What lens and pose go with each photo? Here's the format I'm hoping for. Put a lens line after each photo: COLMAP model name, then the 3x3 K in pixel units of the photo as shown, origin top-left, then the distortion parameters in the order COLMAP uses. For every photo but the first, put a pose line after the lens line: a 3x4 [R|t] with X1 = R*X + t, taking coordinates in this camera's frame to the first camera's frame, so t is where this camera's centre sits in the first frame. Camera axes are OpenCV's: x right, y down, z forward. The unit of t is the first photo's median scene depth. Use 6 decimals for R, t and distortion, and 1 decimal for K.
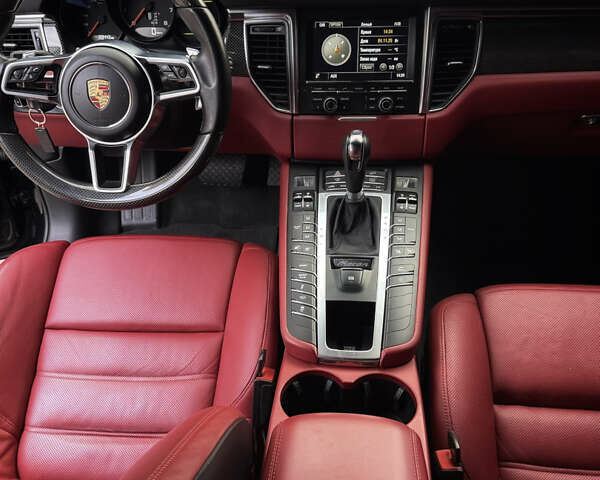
lens RADIAL K [[580.3, 0, 300.0], [0, 580.3, 240.0], [0, 0, 1]] dist [0.001814, -0.008068]
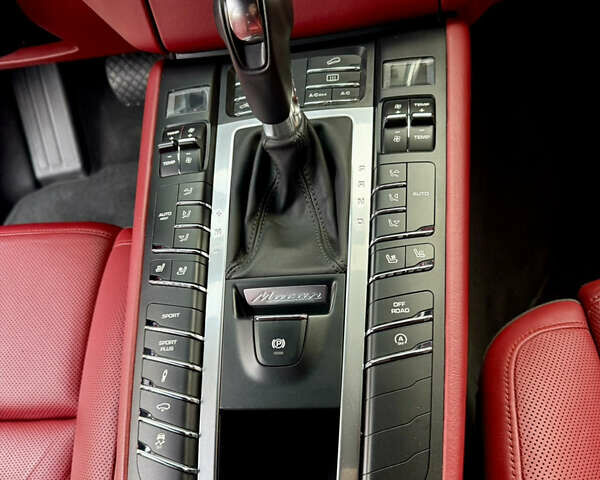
lens RADIAL K [[590.3, 0, 288.7], [0, 590.3, 240.6], [0, 0, 1]] dist [0.141926, -0.346229]
pose [[0.986450, -0.113717, -0.118260, 0.138561], [0.133545, 0.975263, 0.176148, -0.069888], [0.095303, -0.189554, 0.977234, 0.548653]]
